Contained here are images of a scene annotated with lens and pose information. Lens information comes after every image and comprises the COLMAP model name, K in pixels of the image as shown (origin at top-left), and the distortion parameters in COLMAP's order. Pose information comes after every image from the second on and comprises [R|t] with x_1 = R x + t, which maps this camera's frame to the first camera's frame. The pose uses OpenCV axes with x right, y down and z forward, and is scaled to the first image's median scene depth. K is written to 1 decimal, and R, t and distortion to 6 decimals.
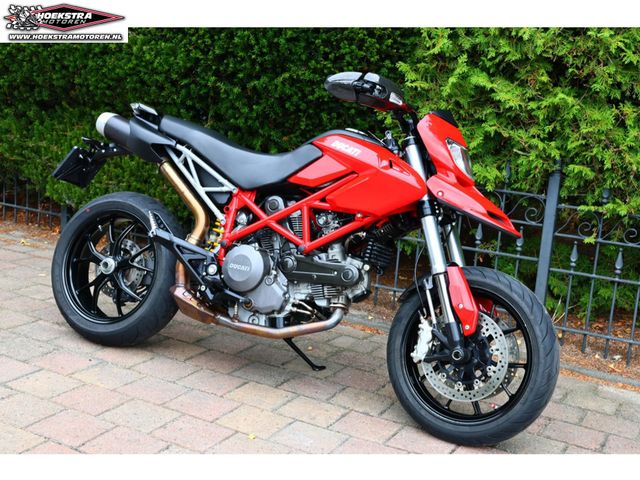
lens RADIAL K [[868.7, 0, 320.0], [0, 868.7, 240.0], [0, 0, 1]] dist [0.004913, -0.002518]
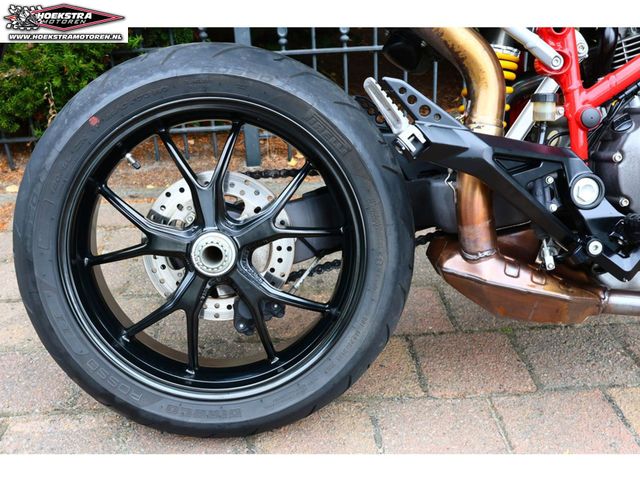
lens RADIAL K [[696.7, 0, 320.0], [0, 696.7, 240.0], [0, 0, 1]] dist [-0.001347, -0.012933]
pose [[0.861305, -0.314755, 0.398852, -0.352867], [0.201612, 0.932281, 0.300340, -0.061926], [-0.466376, -0.178271, 0.866437, 0.786764]]
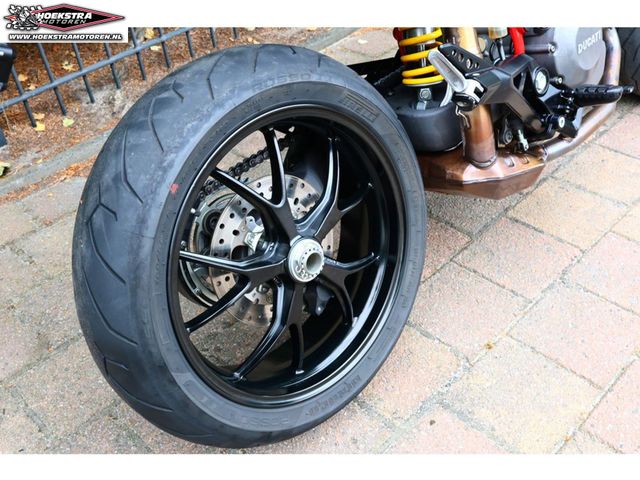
lens RADIAL K [[682.4, 0, 320.0], [0, 682.4, 240.0], [0, 0, 1]] dist [0.000755, 0.001720]
pose [[0.308537, -0.690062, 0.654690, -0.470590], [0.283670, 0.723701, 0.629117, -0.176217], [-0.907930, -0.008390, 0.419039, 0.951880]]
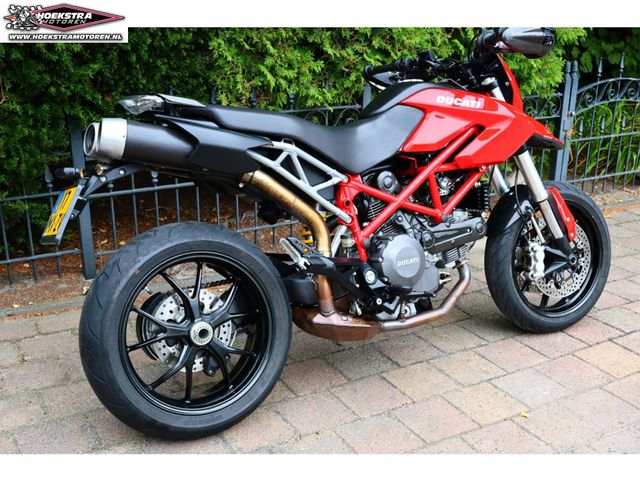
lens RADIAL K [[725.0, 0, 320.0], [0, 725.0, 240.0], [0, 0, 1]] dist [0.006574, -0.006939]
pose [[0.545620, -0.347559, 0.762563, -0.673028], [0.188081, 0.937517, 0.292725, -0.214303], [-0.816654, -0.016293, 0.576897, 0.636396]]
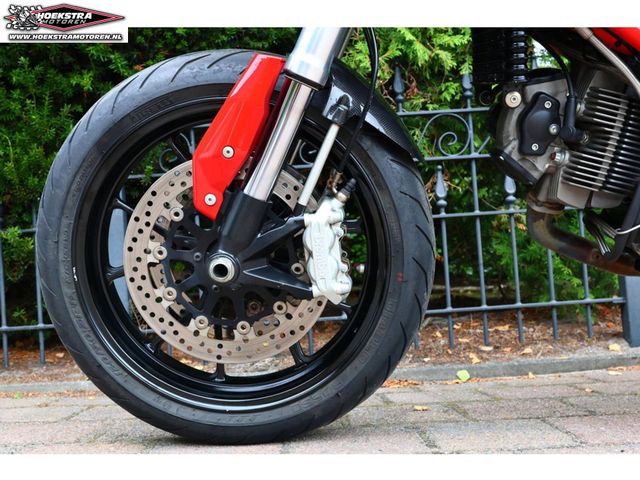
lens RADIAL K [[741.1, 0, 320.0], [0, 741.1, 240.0], [0, 0, 1]] dist [0.012309, 0.014357]
pose [[0.866526, -0.114618, 0.485794, -0.242520], [0.222524, 0.959913, -0.170441, 0.115265], [-0.446784, 0.255792, 0.857295, 0.825629]]
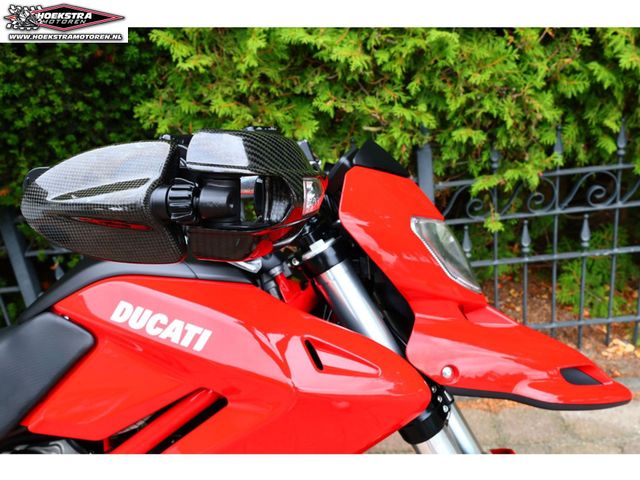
lens RADIAL K [[590.2, 0, 320.0], [0, 590.2, 240.0], [0, 0, 1]] dist [0.008668, 0.006562]
pose [[0.889729, -0.325950, 0.319592, 0.021347], [0.262927, 0.938232, 0.224923, -0.167638], [-0.373165, -0.116091, 0.920473, 0.723246]]
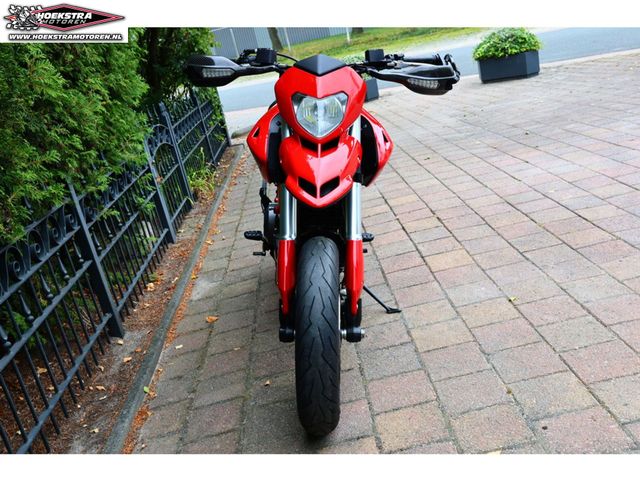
lens RADIAL K [[655.1, 0, 320.0], [0, 655.1, 240.0], [0, 0, 1]] dist [-0.003855, 0.003623]
pose [[-0.497343, -0.247434, 0.831521, -0.611655], [0.329228, 0.832939, 0.444771, -0.303654], [-0.802657, 0.494964, -0.332794, 1.311872]]
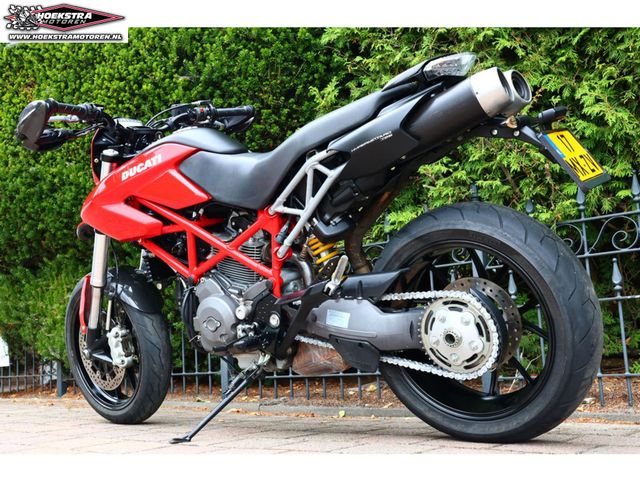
lens RADIAL K [[741.1, 0, 320.0], [0, 741.1, 240.0], [0, 0, 1]] dist [0.012309, 0.014357]
pose [[0.973329, -0.157754, -0.166568, 0.297418], [0.091768, 0.933163, -0.347542, 0.263997], [0.210261, 0.322987, 0.922751, 0.341622]]
